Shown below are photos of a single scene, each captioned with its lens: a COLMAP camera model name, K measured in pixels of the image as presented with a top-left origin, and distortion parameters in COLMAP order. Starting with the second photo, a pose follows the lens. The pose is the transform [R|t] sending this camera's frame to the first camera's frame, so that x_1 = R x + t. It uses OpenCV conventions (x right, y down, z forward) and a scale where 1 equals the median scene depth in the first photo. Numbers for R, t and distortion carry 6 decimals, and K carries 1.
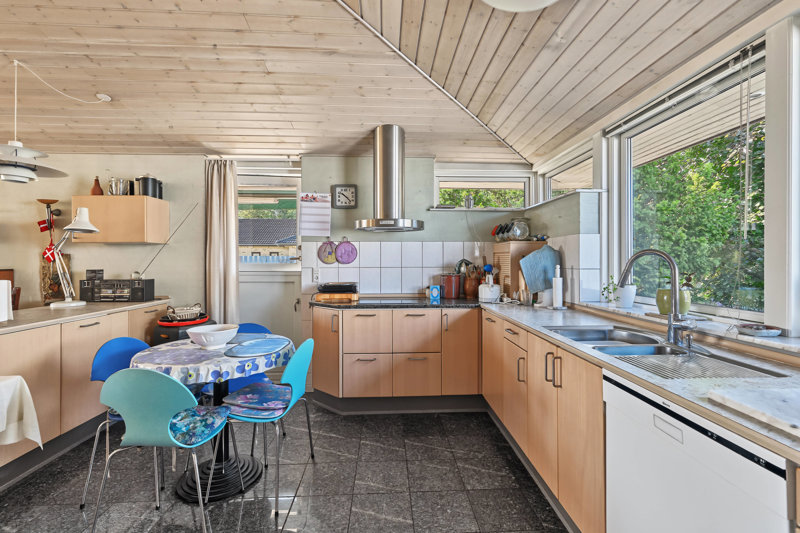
lens RADIAL K [[358.2, 0, 403.3], [0, 358.2, 260.6], [0, 0, 1]] dist [0.002722, 0.001043]
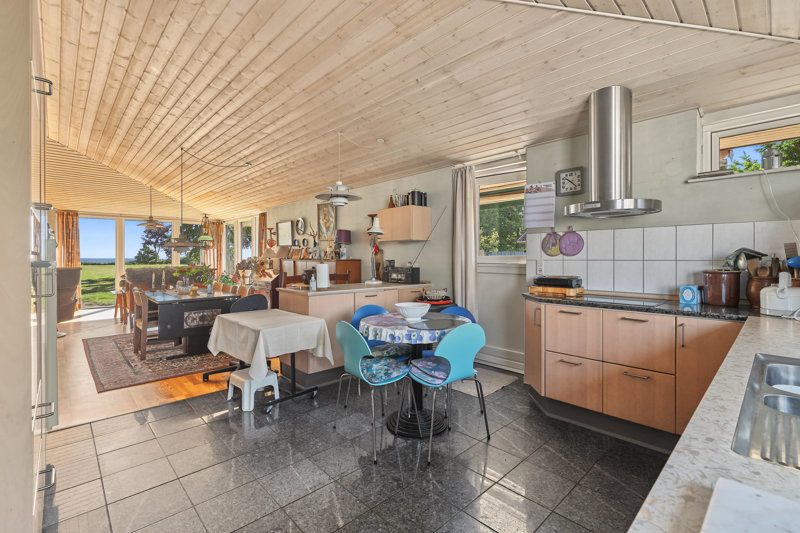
lens RADIAL K [[358.2, 0, 403.9], [0, 358.2, 261.1], [0, 0, 1]] dist [0.002722, 0.001043]
pose [[0.660843, 0.009342, -0.750466, 0.265346], [-0.000496, 0.999928, 0.012011, 0.012116], [0.750524, -0.007565, 0.660800, 0.089583]]
